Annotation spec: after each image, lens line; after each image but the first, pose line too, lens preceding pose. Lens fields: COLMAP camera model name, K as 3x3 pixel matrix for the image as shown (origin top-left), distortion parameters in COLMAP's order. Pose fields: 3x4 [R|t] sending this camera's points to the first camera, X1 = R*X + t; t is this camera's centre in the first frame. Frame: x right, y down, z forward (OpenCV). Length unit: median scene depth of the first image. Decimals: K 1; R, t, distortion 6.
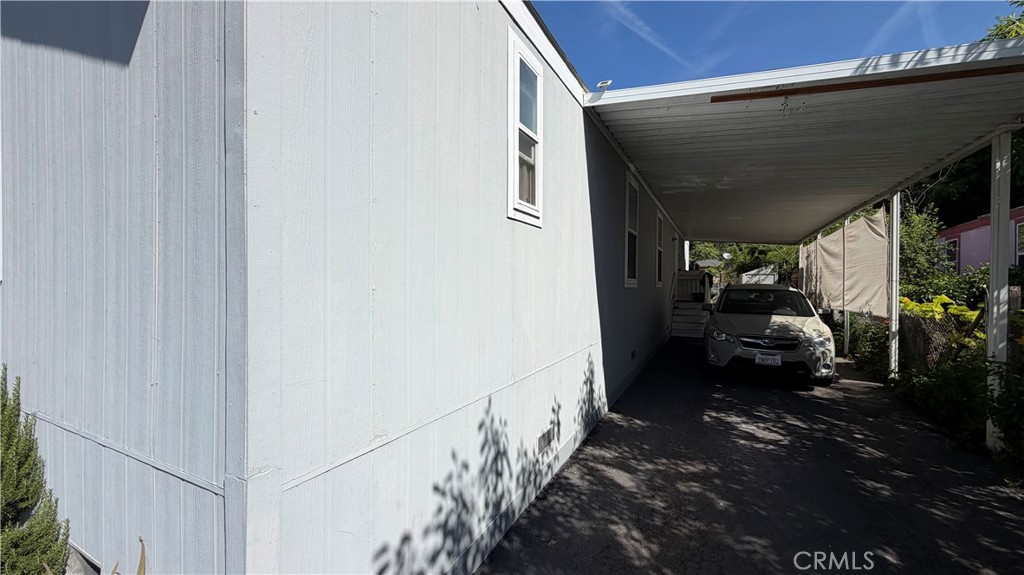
lens RADIAL K [[407.5, 0, 504.2], [0, 407.5, 287.1], [0, 0, 1]] dist [-0.001775, 0.000664]
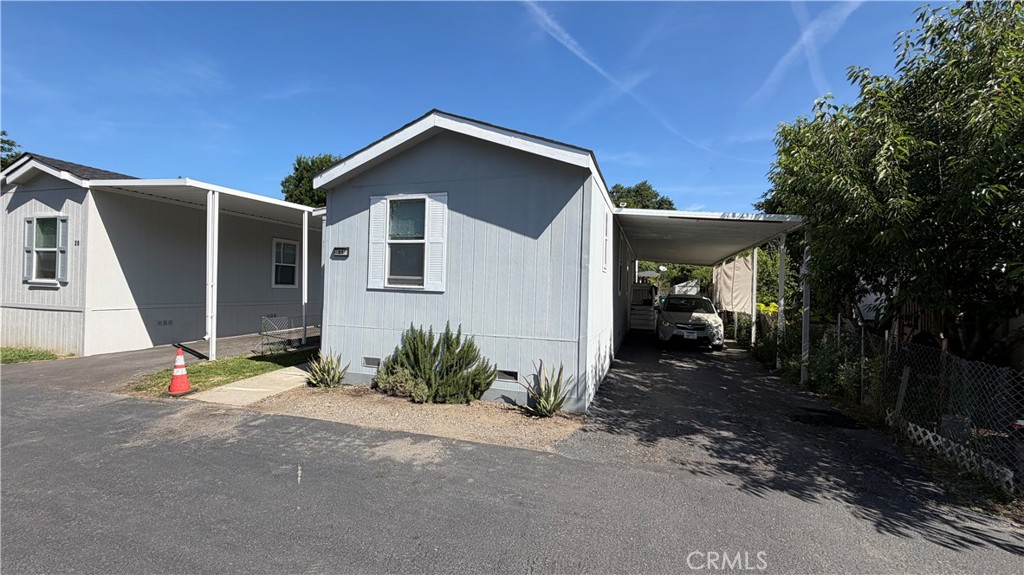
lens RADIAL K [[407.5, 0, 501.9], [0, 407.5, 285.9], [0, 0, 1]] dist [-0.001775, 0.000664]
pose [[0.990994, 0.023294, 0.131866, -0.684451], [-0.021974, 0.999693, -0.011457, -0.014012], [-0.132093, 0.008456, 0.991201, -1.103416]]
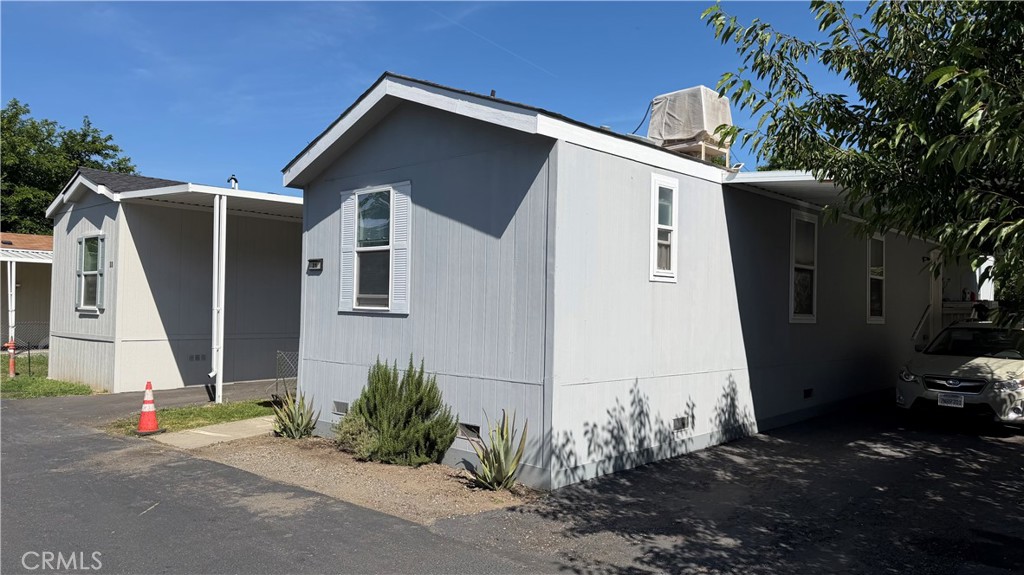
lens RADIAL K [[714.9, 0, 514.6], [0, 714.9, 290.1], [0, 0, 1]] dist [0.048941, -0.036080]
pose [[0.958382, 0.006176, -0.285421, 0.218148], [-0.017305, 0.999184, -0.036483, -0.003976], [0.284963, 0.039904, 0.957707, -1.395501]]
